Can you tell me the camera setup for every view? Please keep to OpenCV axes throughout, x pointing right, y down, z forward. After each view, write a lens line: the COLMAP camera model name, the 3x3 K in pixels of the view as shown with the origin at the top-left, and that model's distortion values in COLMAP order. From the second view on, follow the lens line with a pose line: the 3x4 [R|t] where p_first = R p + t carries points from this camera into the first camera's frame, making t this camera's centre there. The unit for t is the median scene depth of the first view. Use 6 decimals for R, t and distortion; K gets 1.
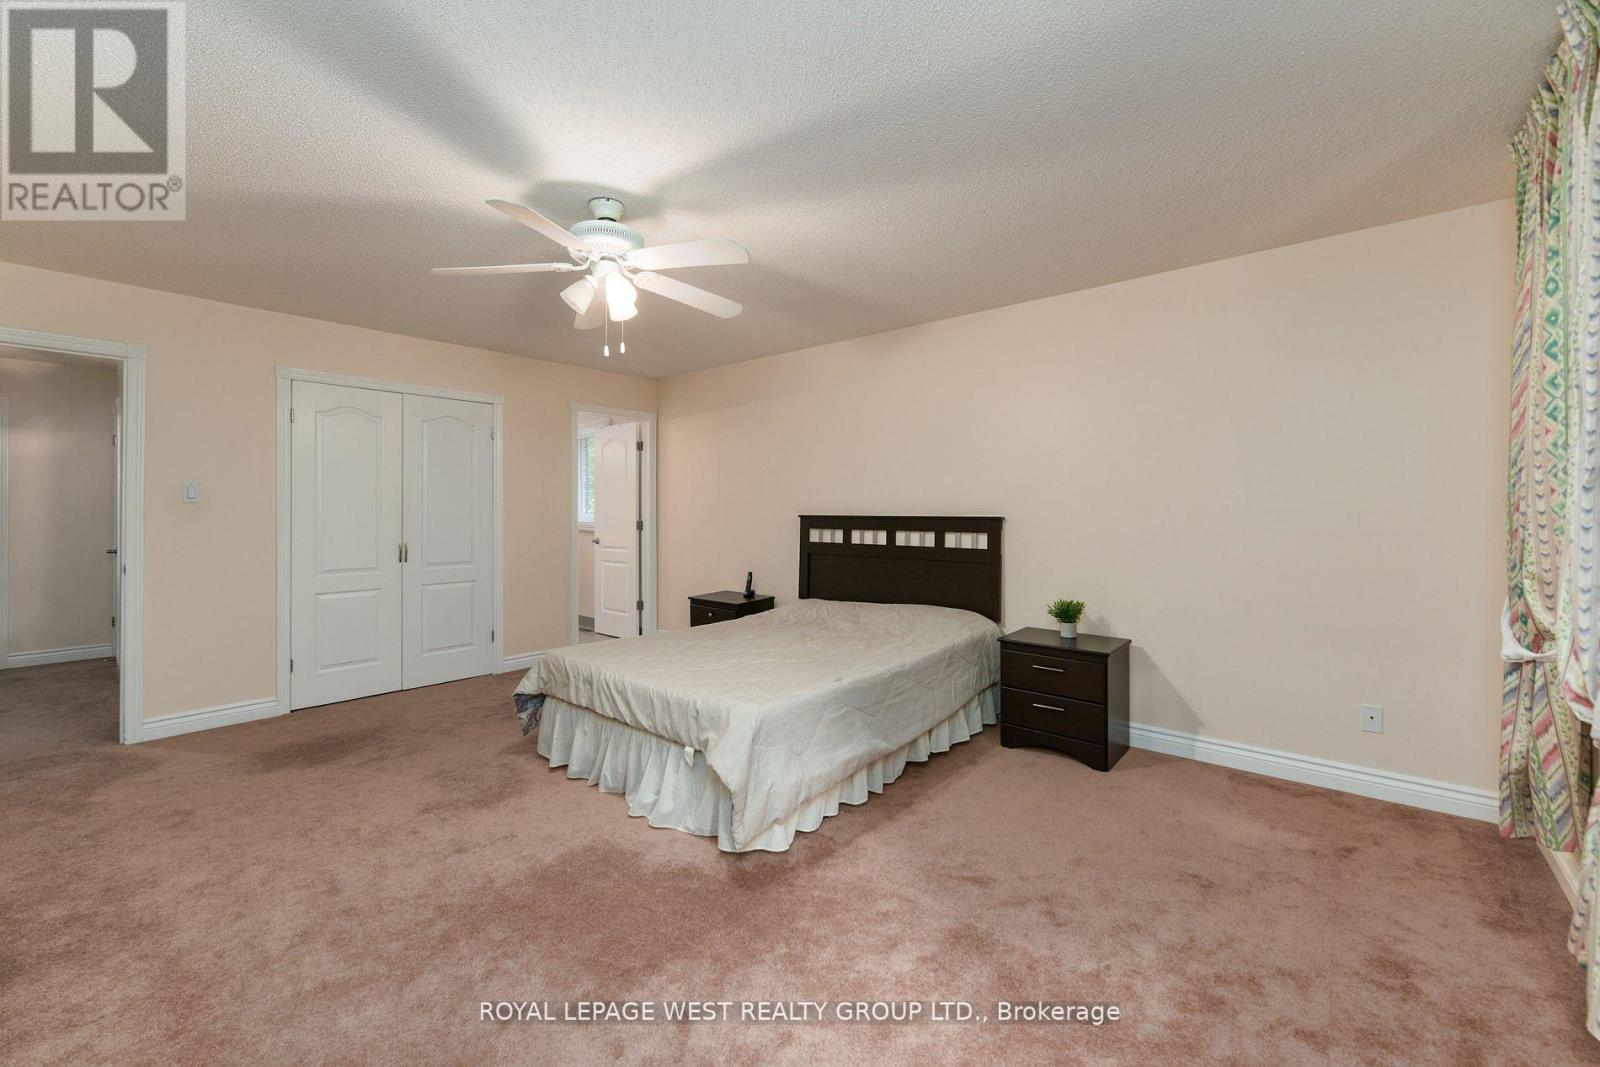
lens RADIAL K [[641.0, 0, 802.5], [0, 641.0, 524.2], [0, 0, 1]] dist [-0.000074, -0.000063]
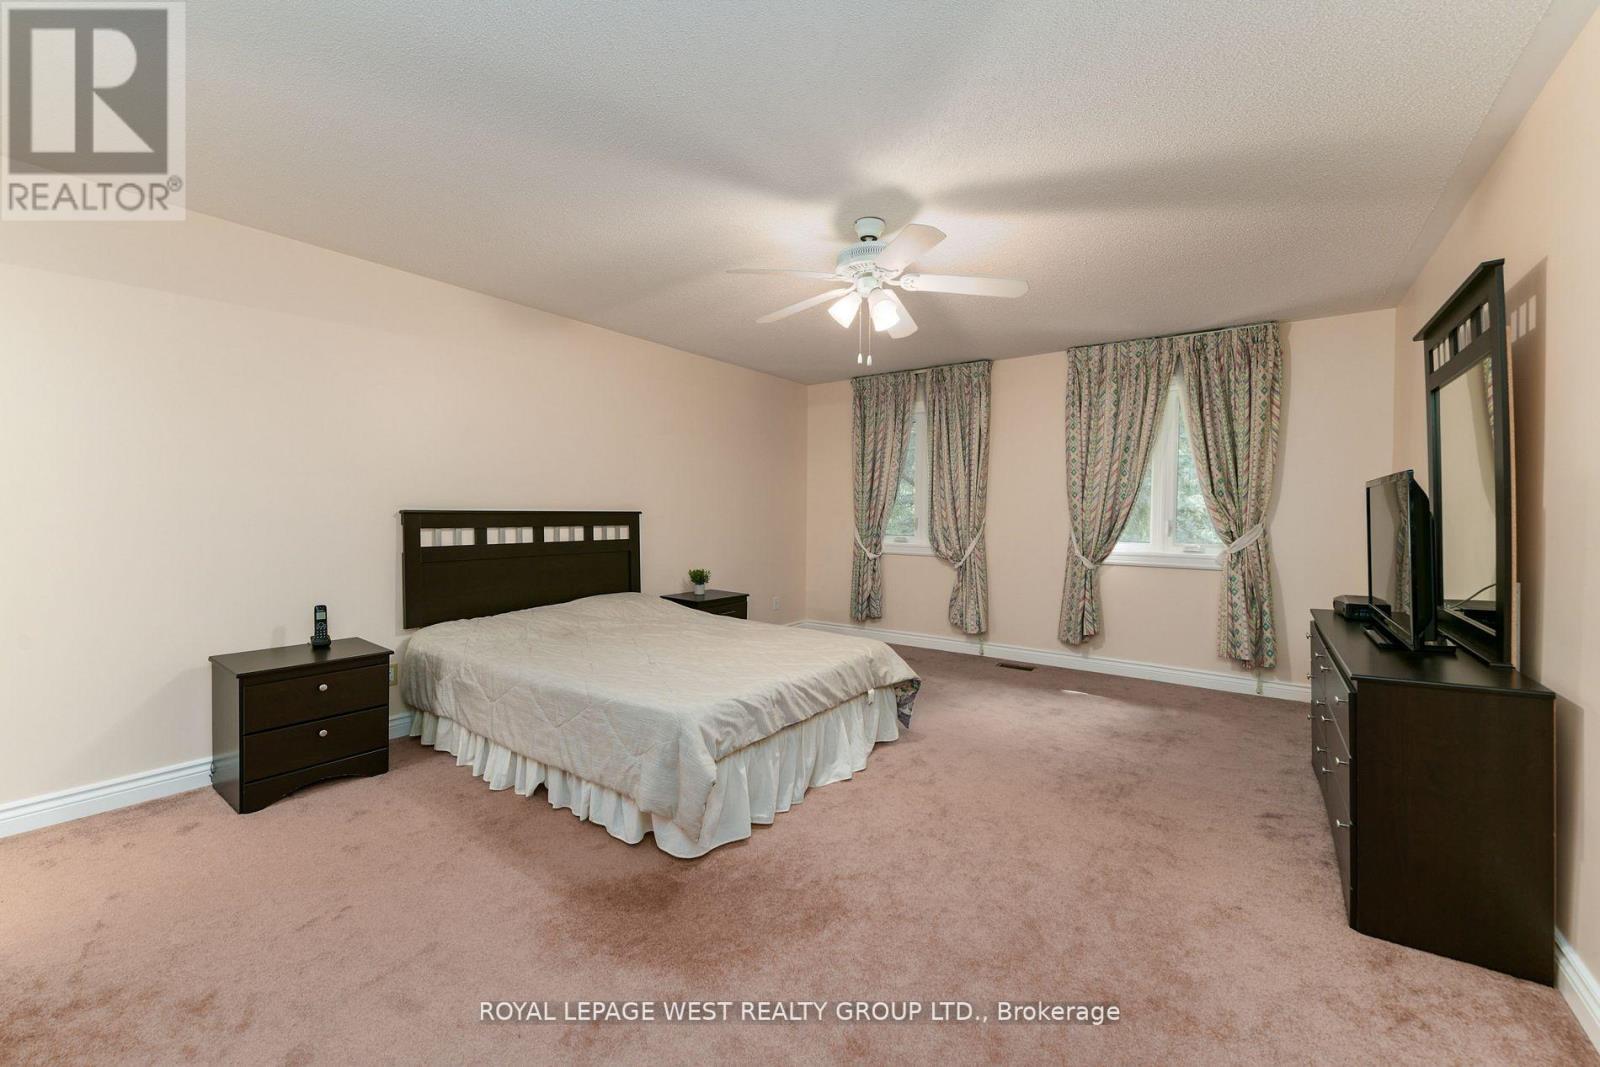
lens RADIAL K [[641.0, 0, 801.6], [0, 641.0, 517.2], [0, 0, 1]] dist [-0.000074, -0.000063]
pose [[-0.087500, -0.014695, 0.996056, -0.850572], [0.006880, 0.999858, 0.015355, -0.016220], [-0.996141, 0.008196, -0.087387, 0.726536]]
